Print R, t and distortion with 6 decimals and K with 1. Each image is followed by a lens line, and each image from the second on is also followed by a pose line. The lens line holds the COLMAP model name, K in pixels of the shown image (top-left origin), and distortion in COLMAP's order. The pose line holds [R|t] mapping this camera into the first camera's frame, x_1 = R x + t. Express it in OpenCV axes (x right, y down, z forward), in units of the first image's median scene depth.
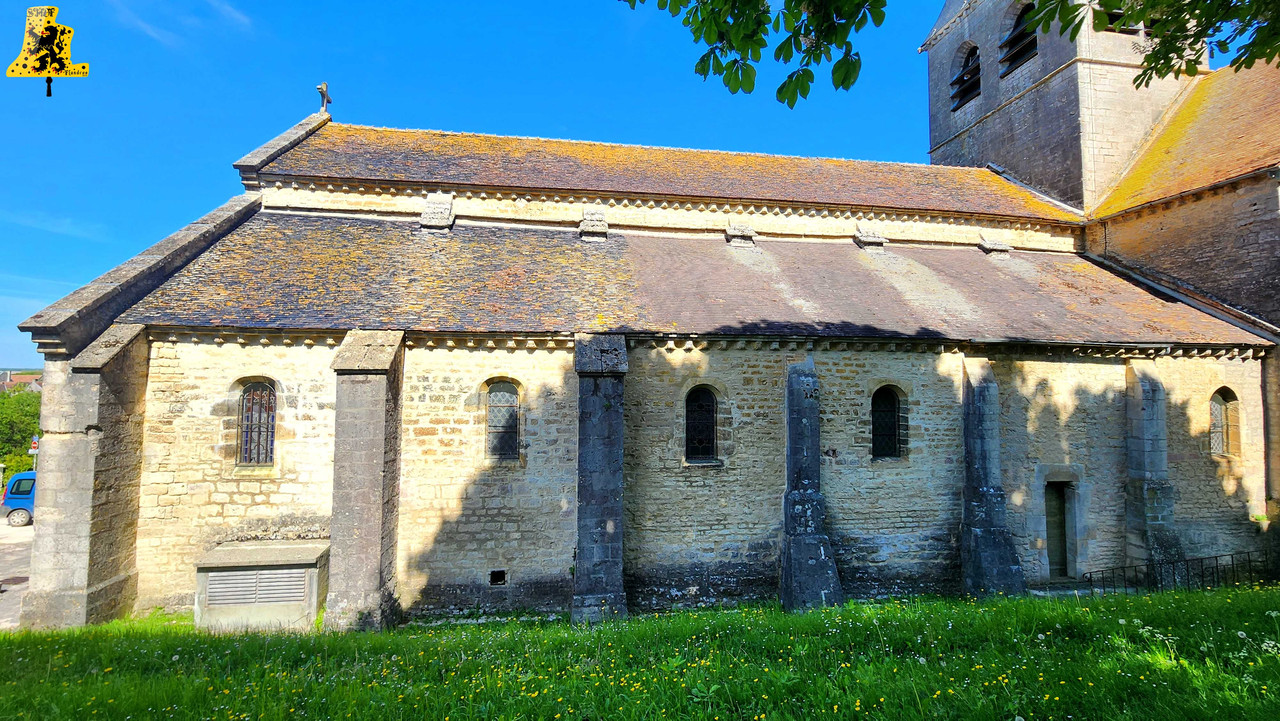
lens RADIAL K [[529.0, 0, 645.3], [0, 529.0, 356.1], [0, 0, 1]] dist [0.000322, -0.000118]
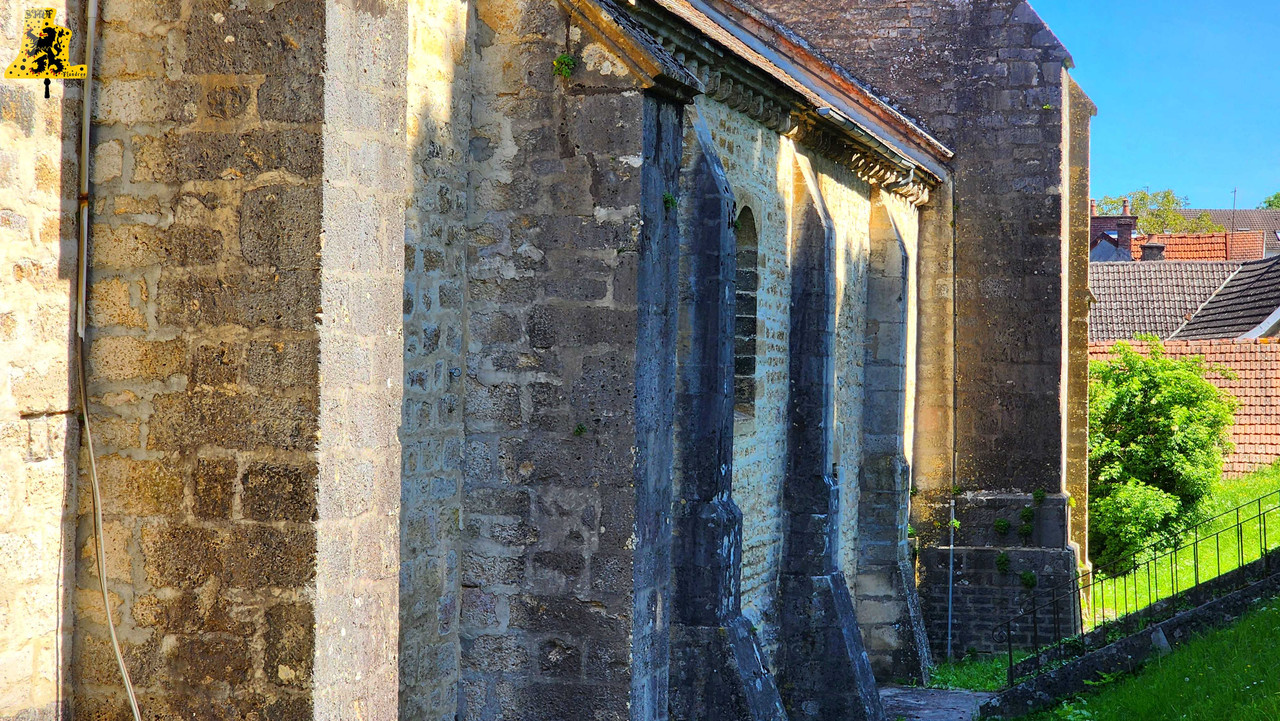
lens RADIAL K [[2429.5, 0, 639.7], [0, 2429.5, 358.1], [0, 0, 1]] dist [-0.013327, 0.000000]
pose [[0.374966, 0.006385, 0.927017, -1.219898], [-0.056010, 0.998306, 0.015779, 0.146904], [-0.925345, -0.057838, 0.374688, 0.470176]]
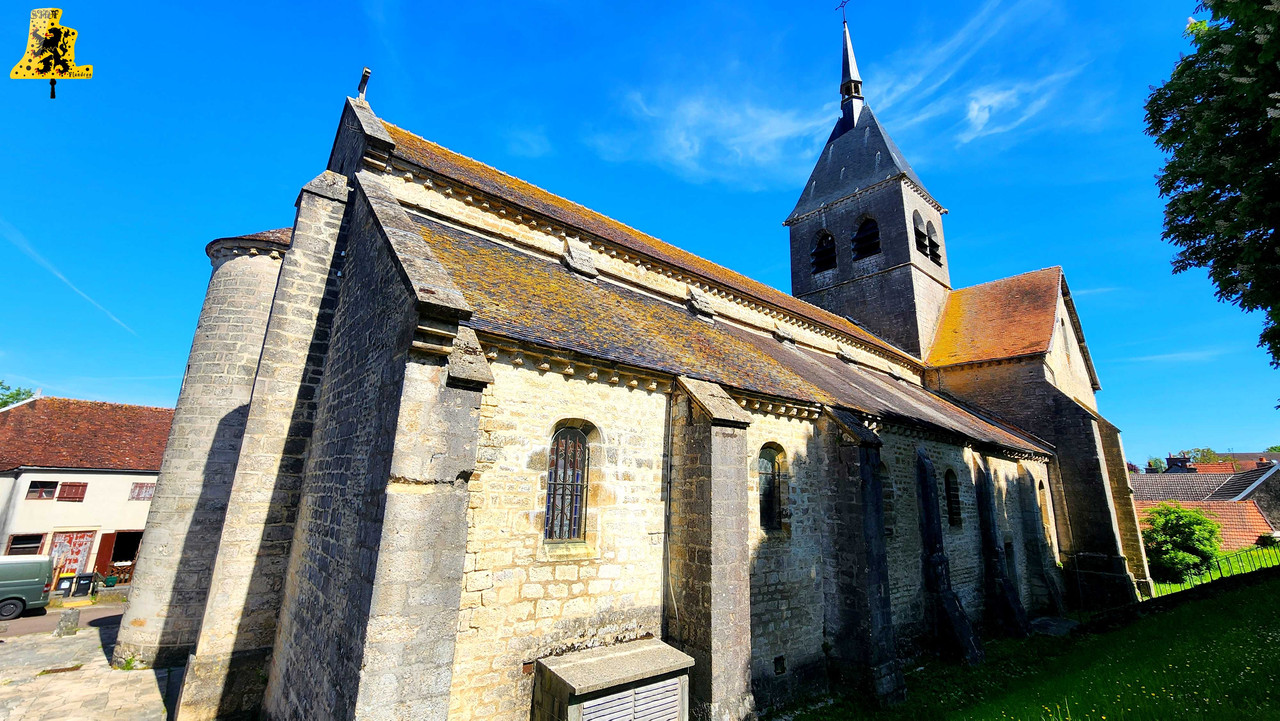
lens RADIAL K [[529.0, 0, 640.7], [0, 529.0, 351.6], [0, 0, 1]] dist [0.000322, -0.000118]
pose [[0.845545, 0.154907, 0.510937, -1.004191], [-0.052953, 0.976597, -0.208455, 0.091820], [-0.531271, 0.149203, 0.833960, 0.280029]]
